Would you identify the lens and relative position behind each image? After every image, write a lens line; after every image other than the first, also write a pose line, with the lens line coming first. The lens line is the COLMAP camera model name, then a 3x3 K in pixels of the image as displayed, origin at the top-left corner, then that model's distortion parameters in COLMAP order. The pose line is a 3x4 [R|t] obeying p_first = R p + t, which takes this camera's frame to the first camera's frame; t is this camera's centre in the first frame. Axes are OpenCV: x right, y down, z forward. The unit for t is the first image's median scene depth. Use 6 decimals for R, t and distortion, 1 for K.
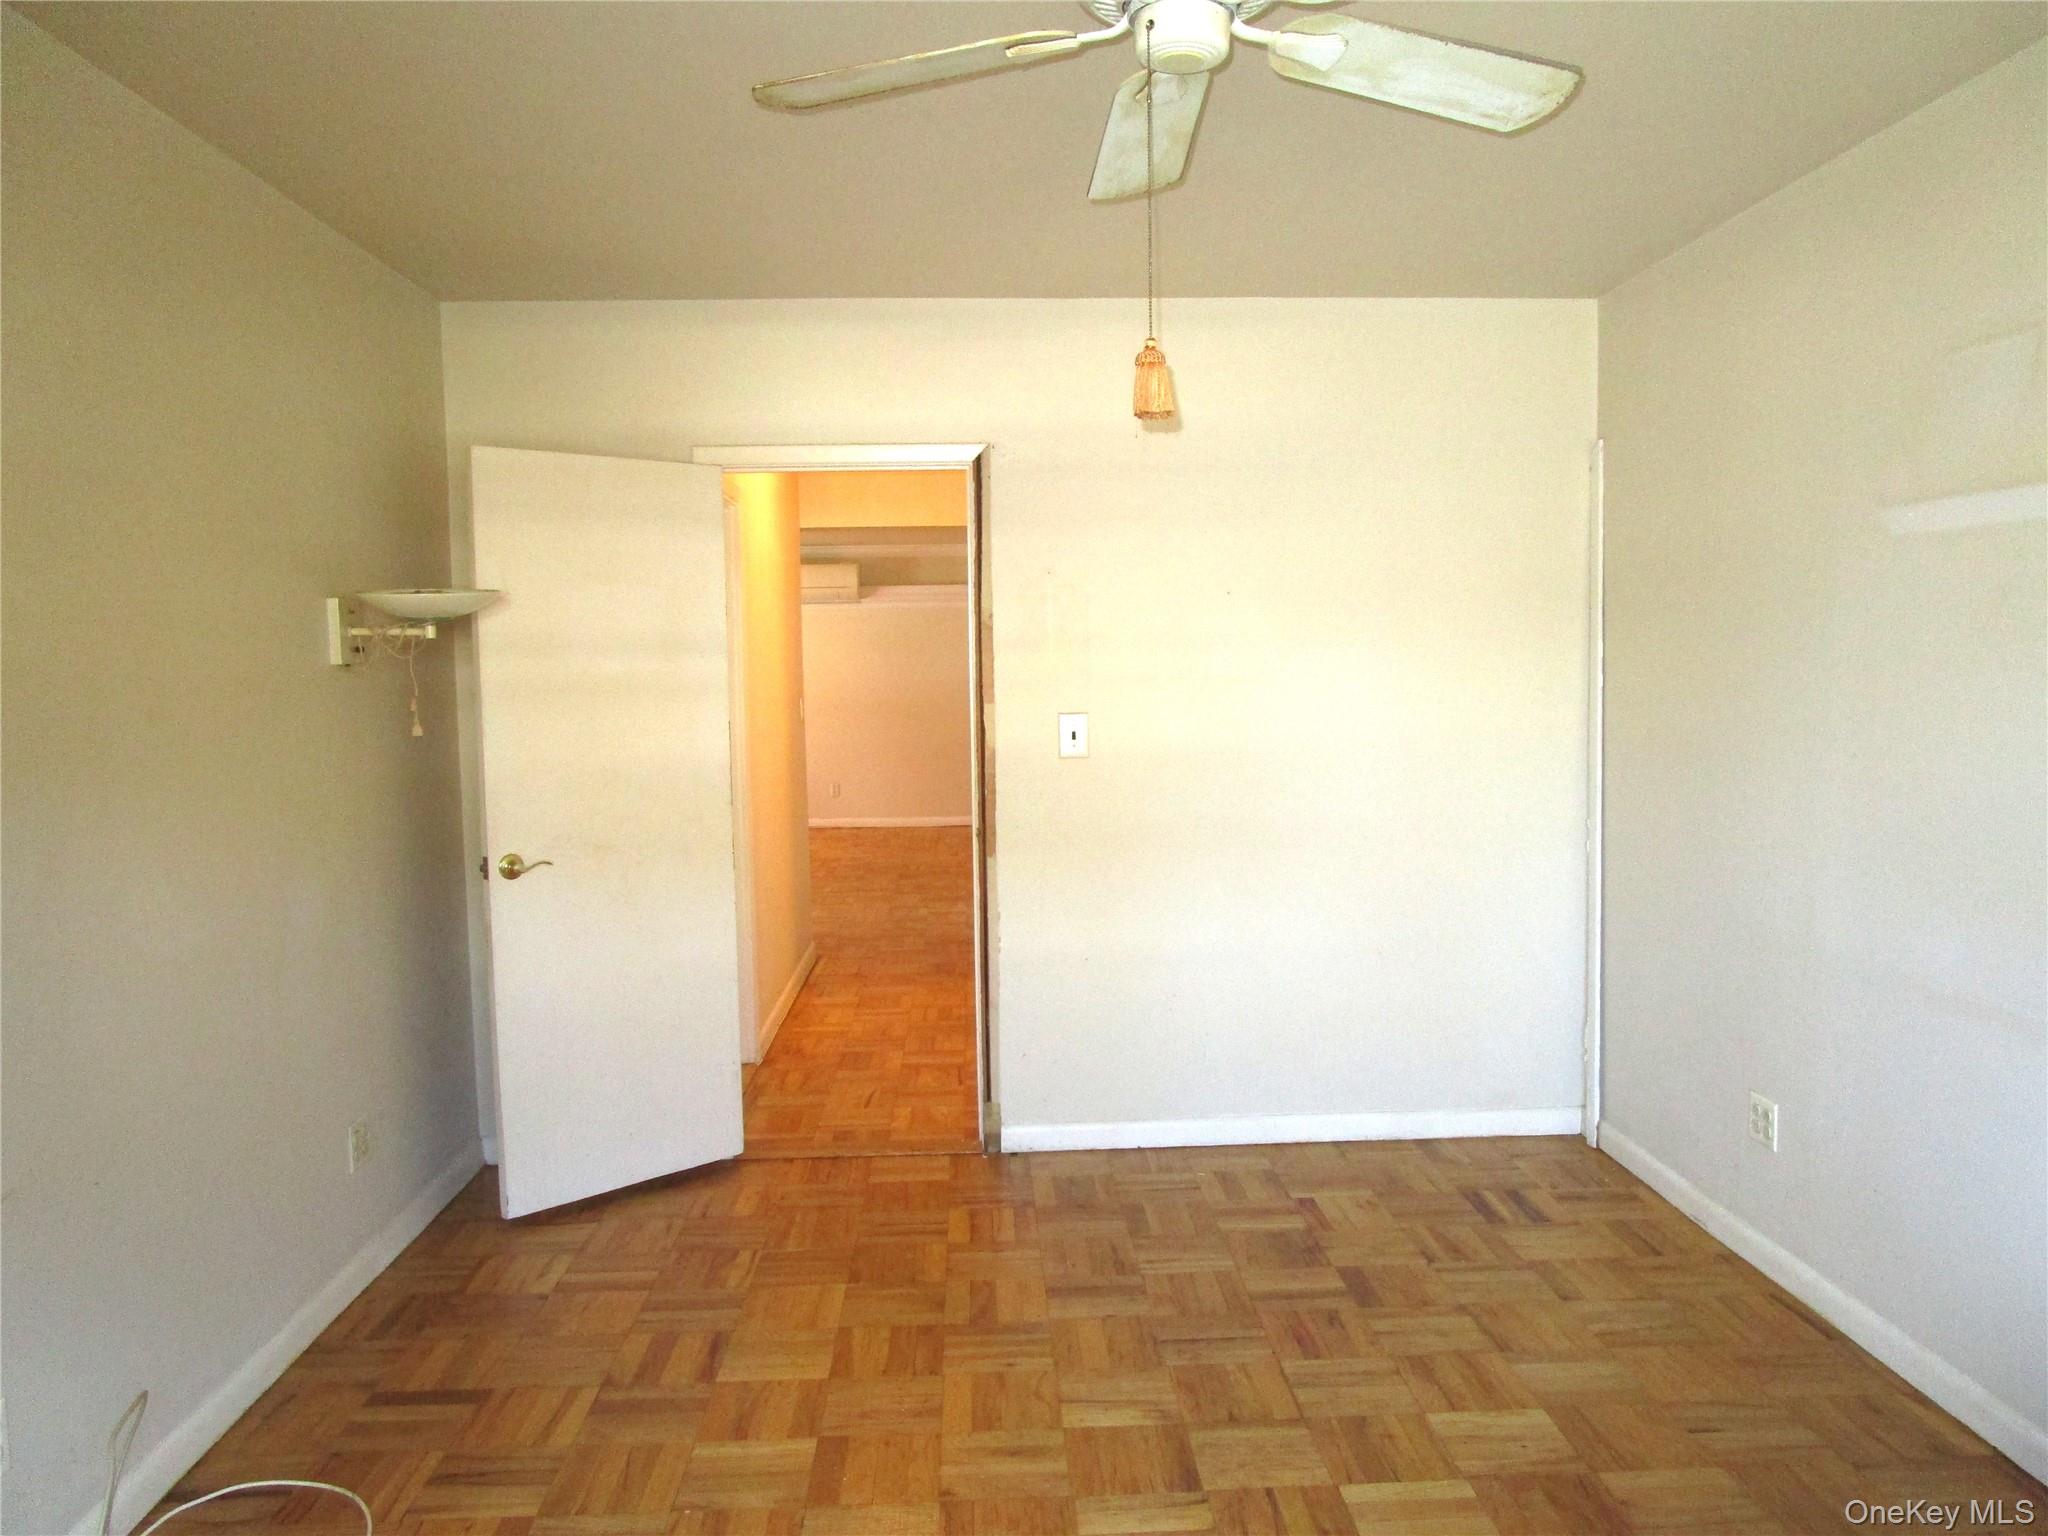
lens RADIAL K [[1463.7, 0, 1024.0], [0, 1463.7, 768.0], [0, 0, 1]] dist [-0.015901, 0.003316]
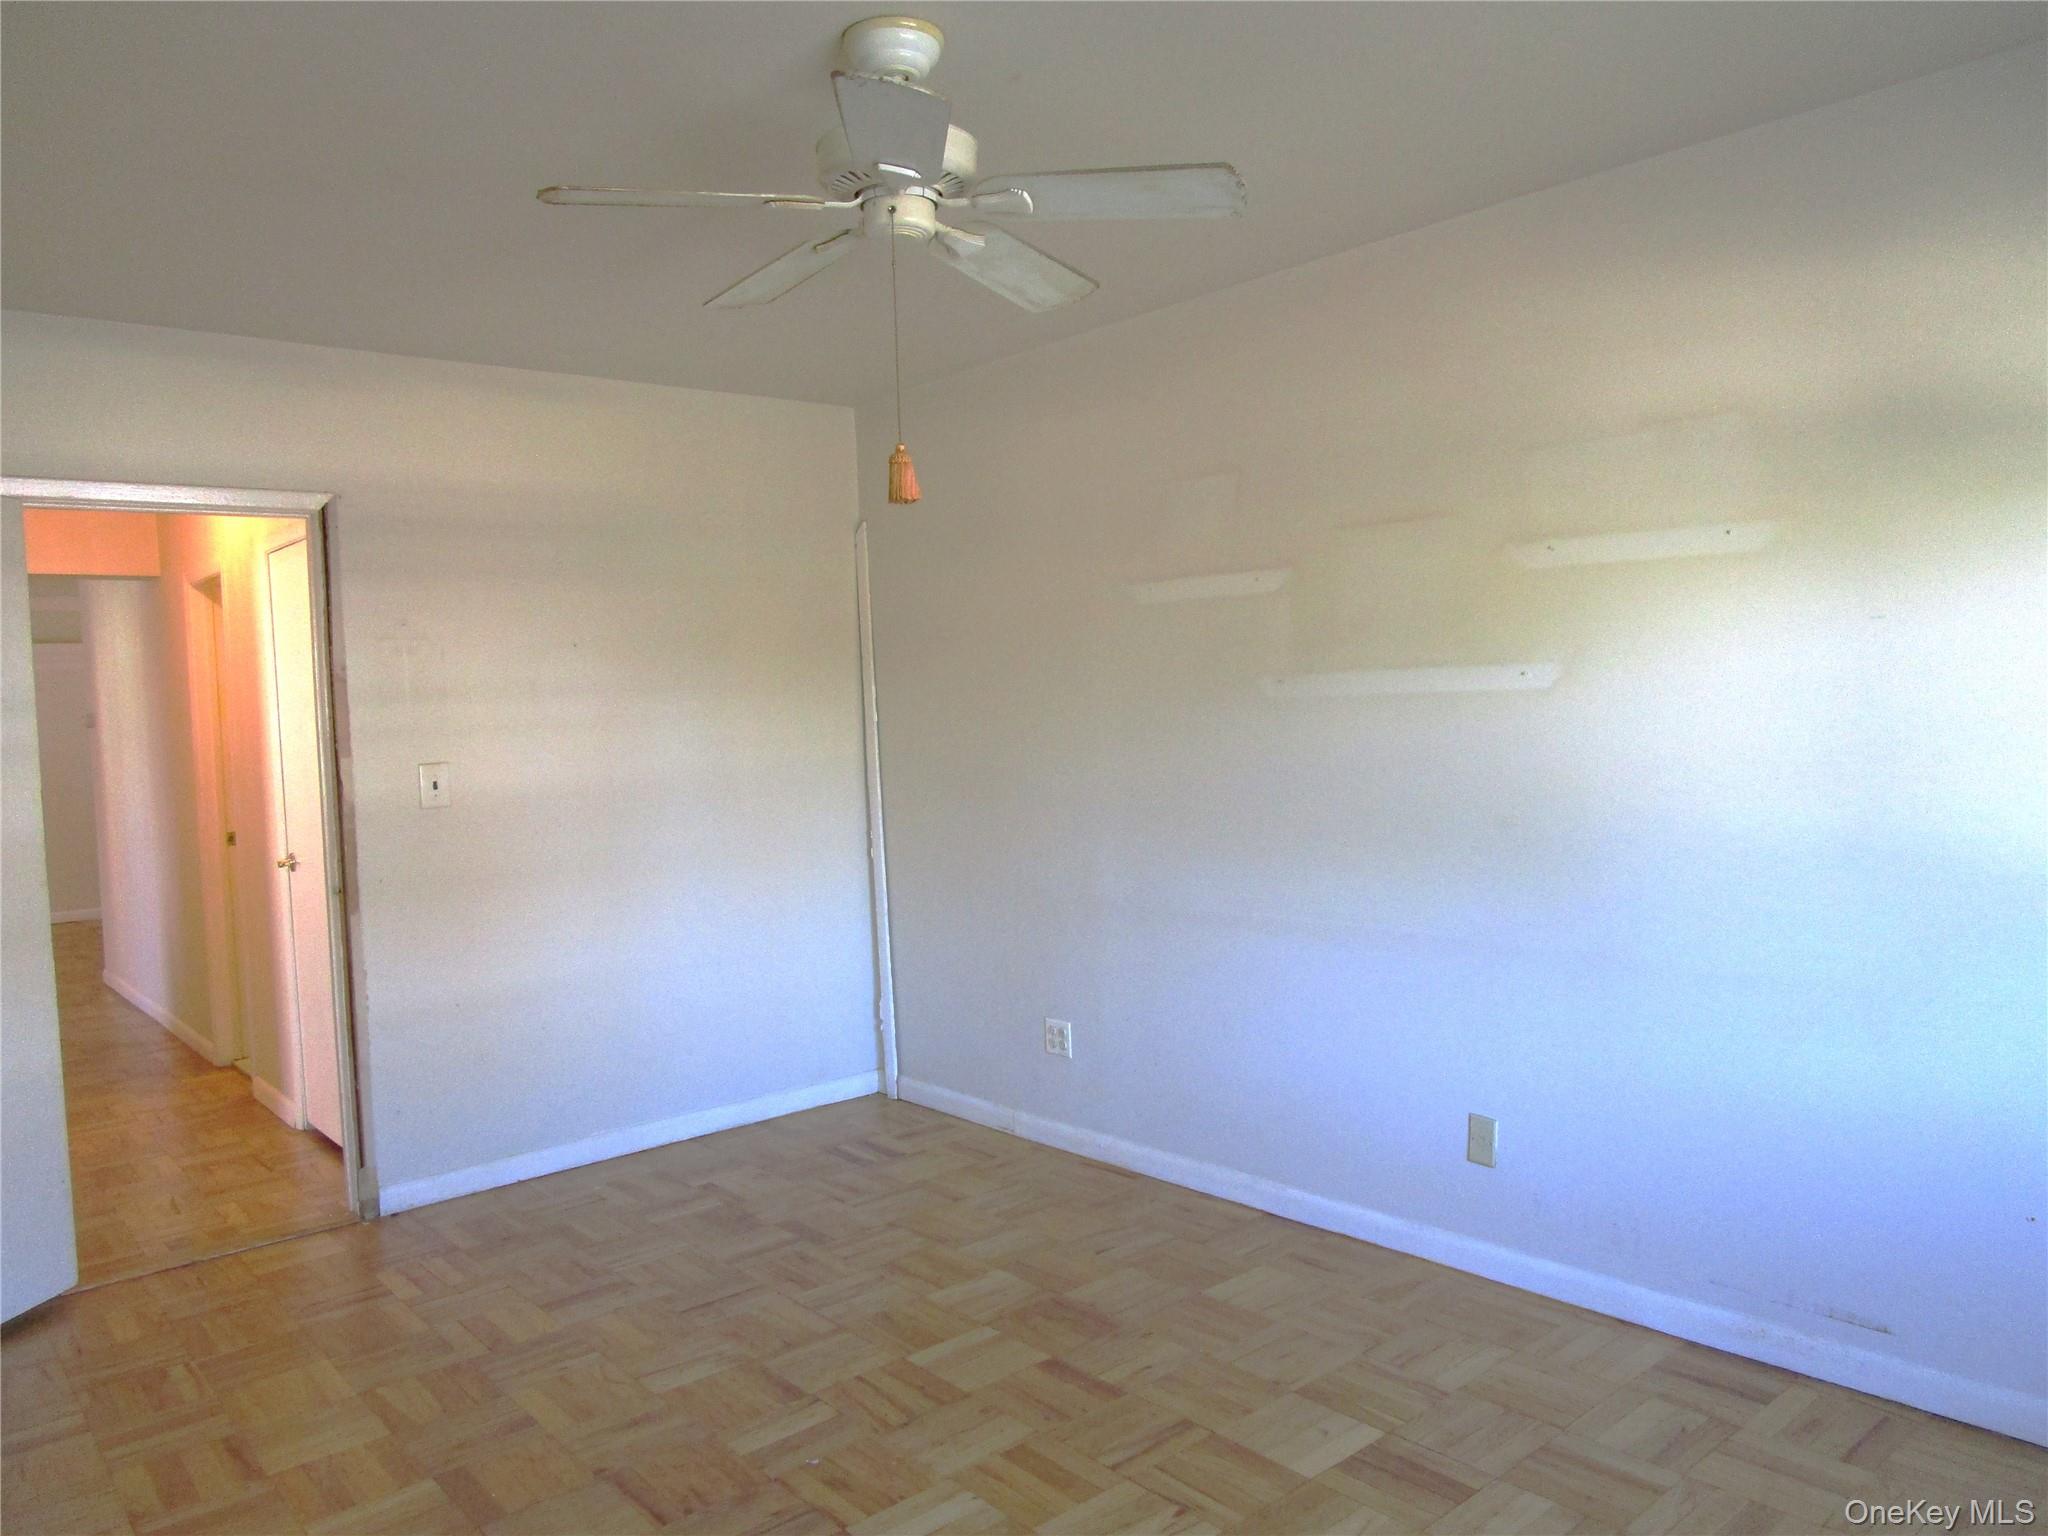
lens RADIAL K [[1420.0, 0, 1024.0], [0, 1420.0, 768.0], [0, 0, 1]] dist [-0.001867, 0.005164]
pose [[0.798360, -0.048161, 0.600251, -0.281561], [0.071968, 0.997283, -0.015705, 0.012974], [-0.597864, 0.055737, 0.799657, -0.037675]]
